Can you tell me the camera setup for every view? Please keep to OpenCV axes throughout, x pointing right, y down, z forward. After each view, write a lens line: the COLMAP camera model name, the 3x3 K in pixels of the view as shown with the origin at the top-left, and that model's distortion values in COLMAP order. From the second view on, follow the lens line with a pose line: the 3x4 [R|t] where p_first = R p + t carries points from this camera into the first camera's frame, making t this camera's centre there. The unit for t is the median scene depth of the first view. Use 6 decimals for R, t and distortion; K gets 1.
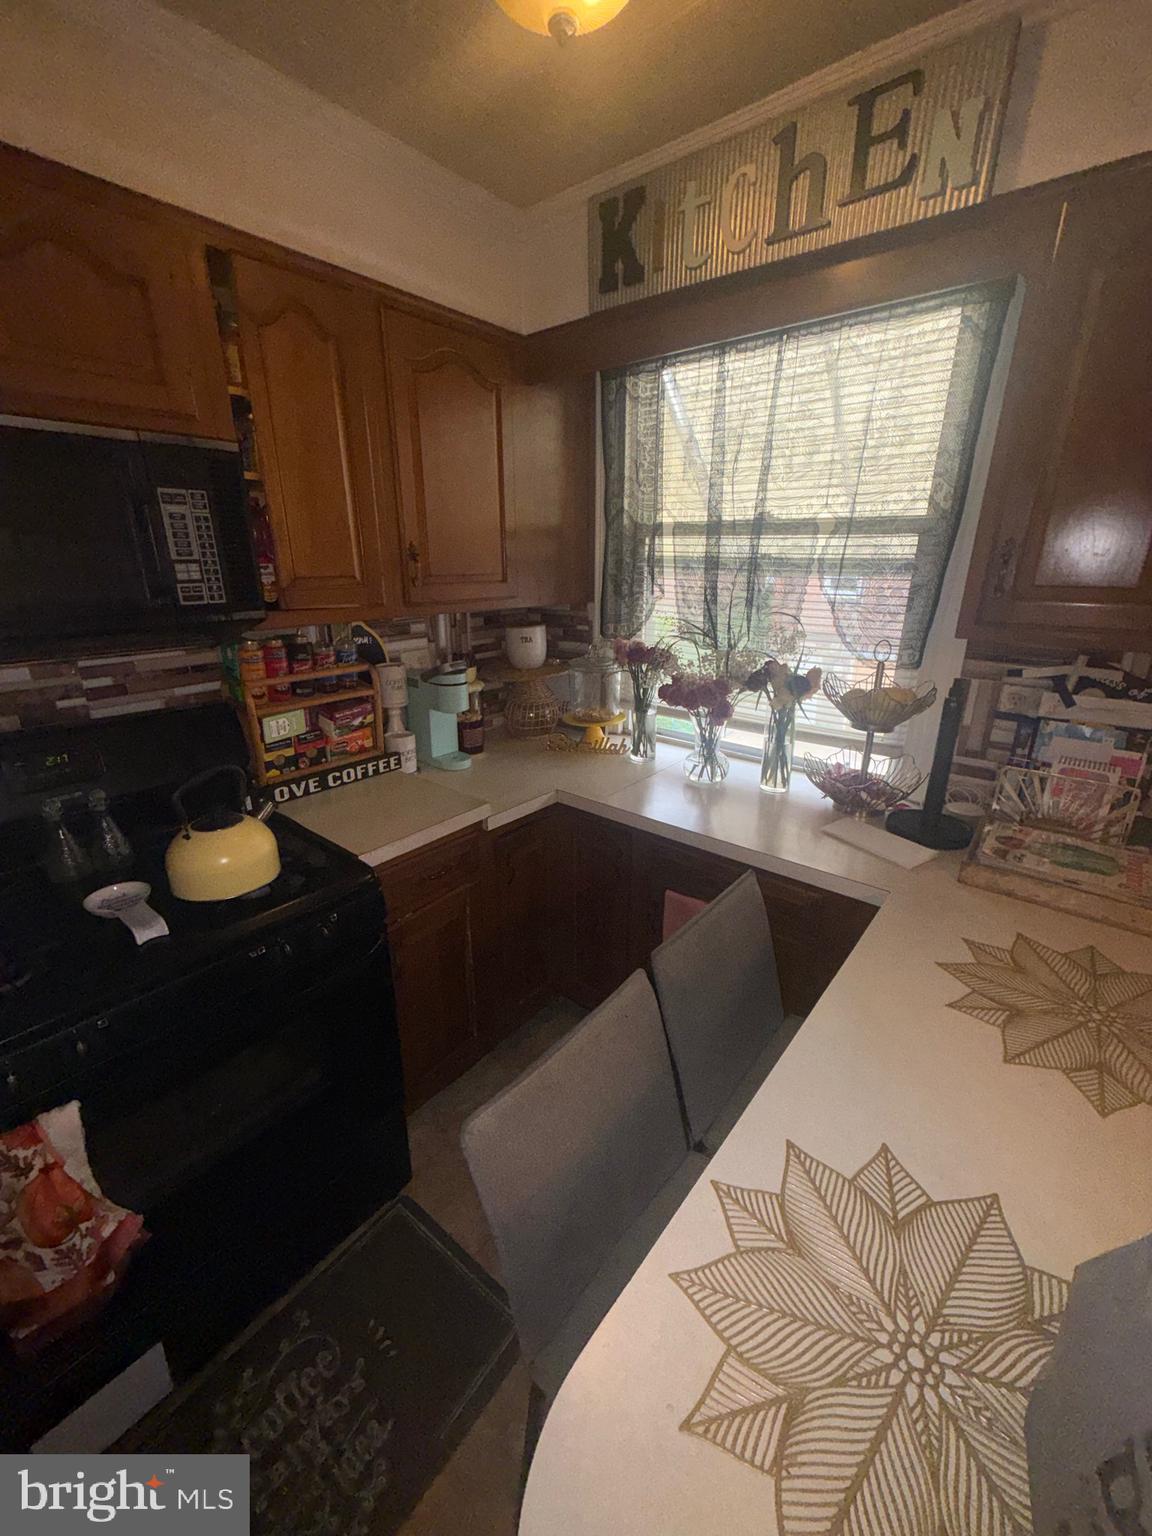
lens RADIAL K [[610.8, 0, 576.5], [0, 610.8, 764.8], [0, 0, 1]] dist [-0.001731, -0.000234]
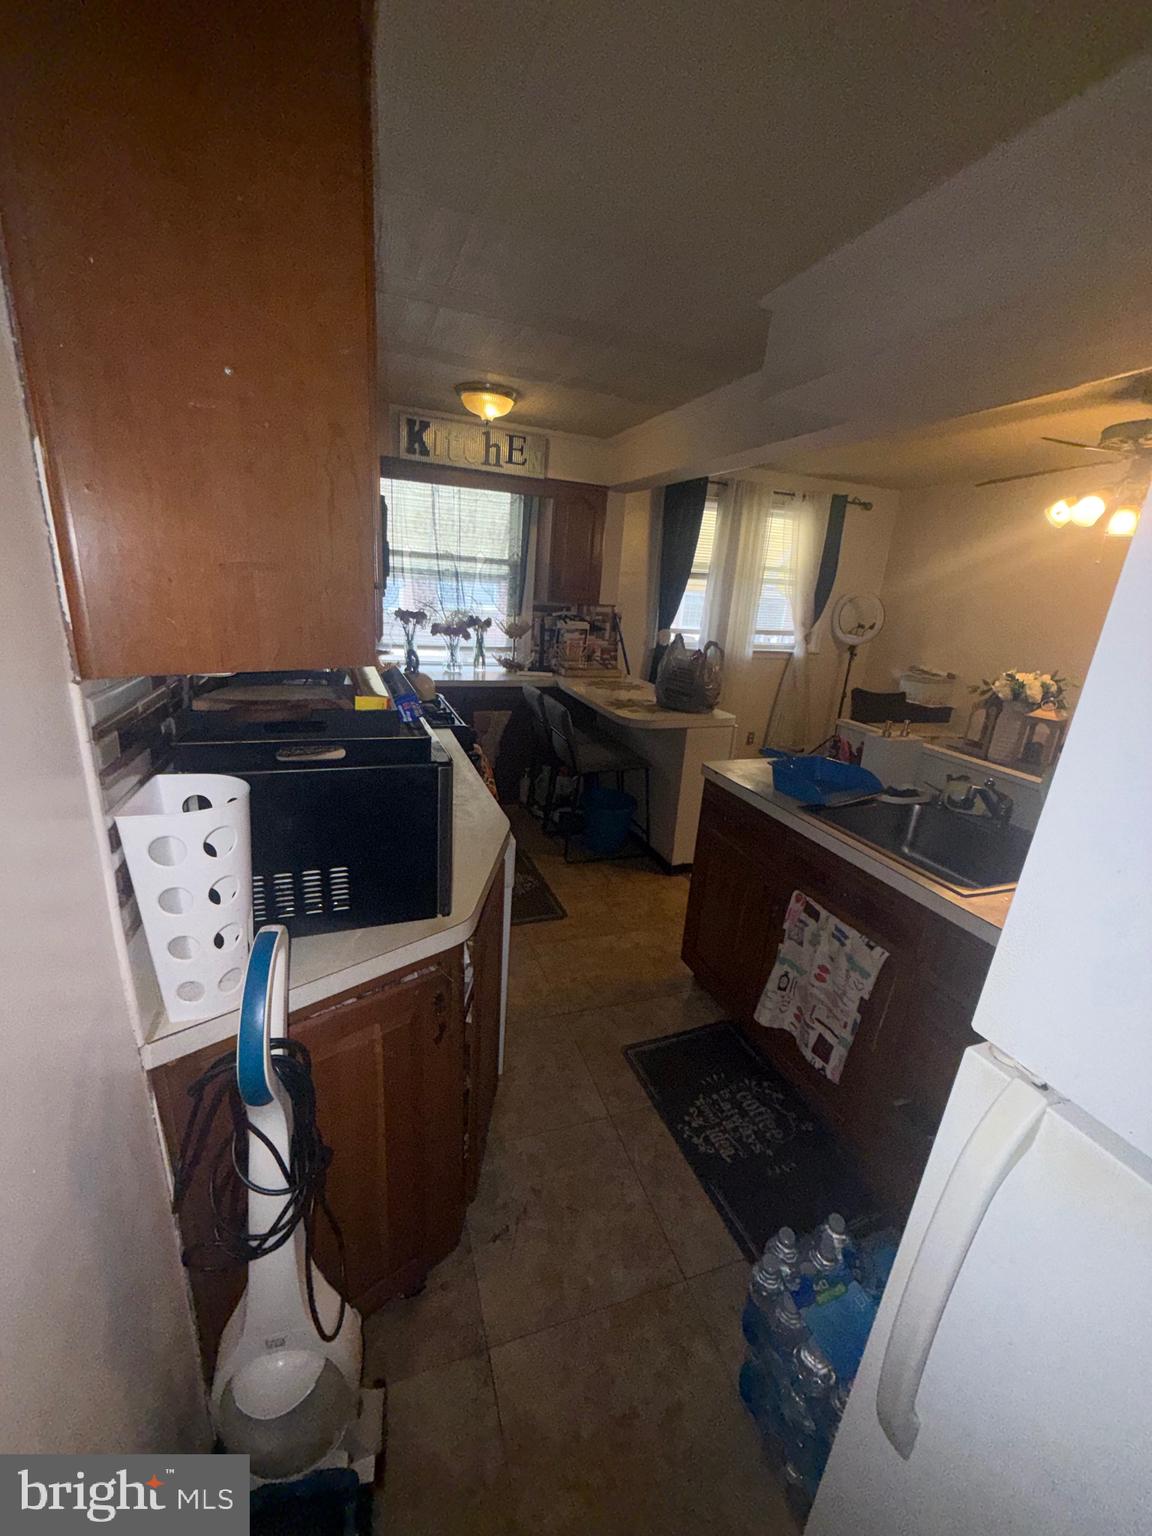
lens RADIAL K [[610.8, 0, 580.5], [0, 610.8, 763.9], [0, 0, 1]] dist [-0.001731, -0.000234]
pose [[0.500236, -0.219769, 0.837535, -1.808520], [0.215316, 0.968444, 0.125517, 0.208667], [-0.838691, 0.117546, 0.531771, -0.624883]]
